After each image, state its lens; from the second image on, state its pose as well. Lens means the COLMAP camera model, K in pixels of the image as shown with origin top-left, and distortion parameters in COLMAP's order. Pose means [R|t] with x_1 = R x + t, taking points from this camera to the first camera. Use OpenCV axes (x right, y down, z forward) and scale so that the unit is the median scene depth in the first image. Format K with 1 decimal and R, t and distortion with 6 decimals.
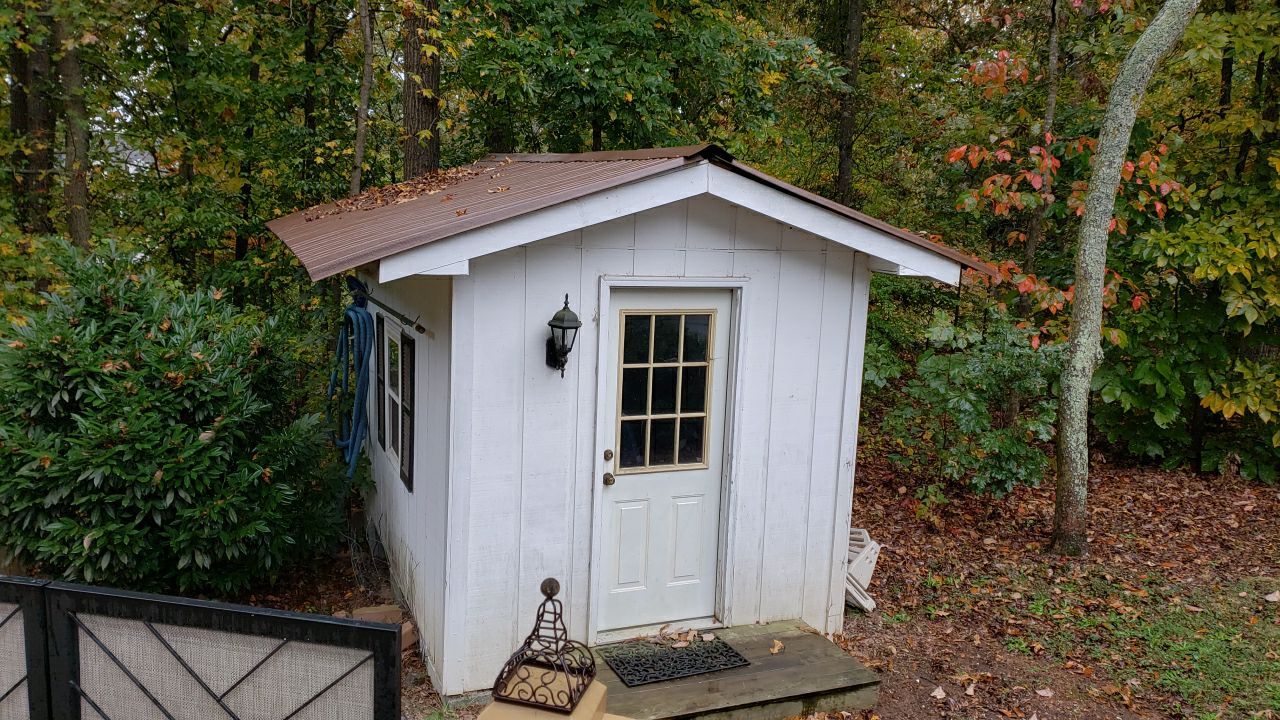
lens RADIAL K [[990.0, 0, 639.5], [0, 990.0, 359.2], [0, 0, 1]] dist [0.013398, 0.002100]
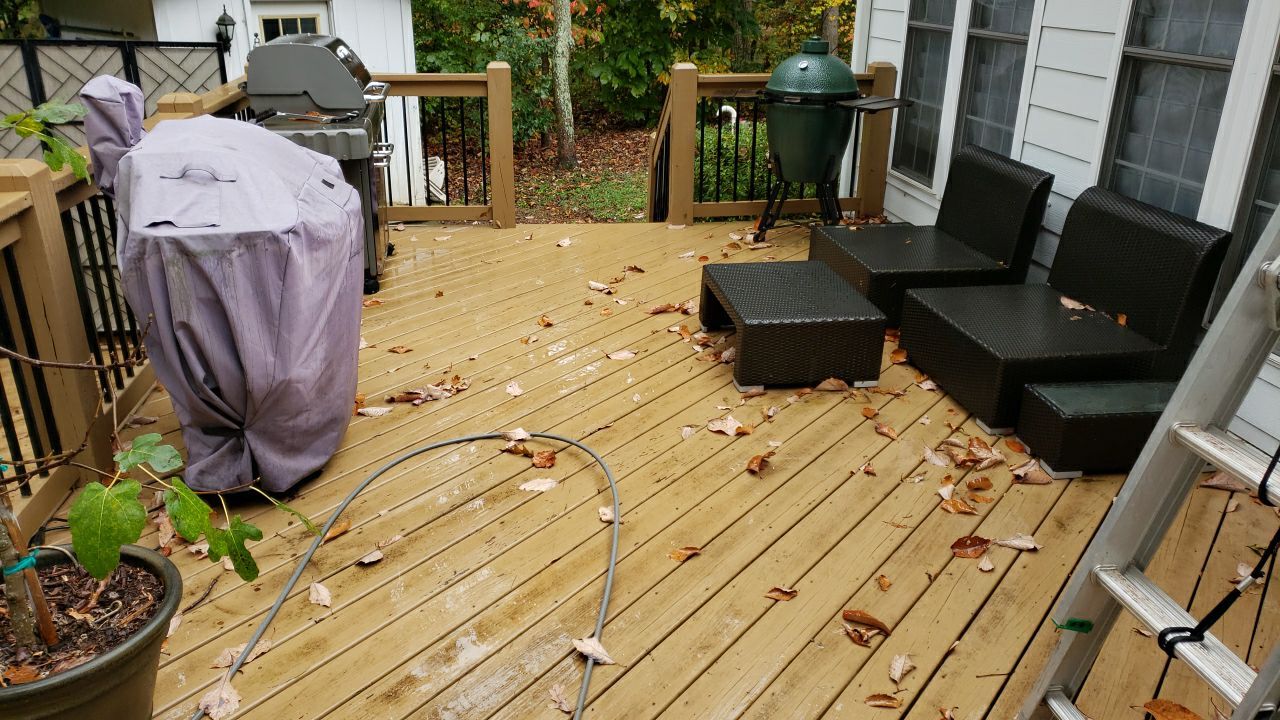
lens RADIAL K [[990.0, 0, 639.7], [0, 990.0, 362.9], [0, 0, 1]] dist [0.013398, 0.002100]
pose [[0.939831, -0.155341, 0.304282, -0.011414], [0.082328, 0.967380, 0.239580, 0.123112], [-0.331573, -0.200114, 0.921962, -0.648116]]
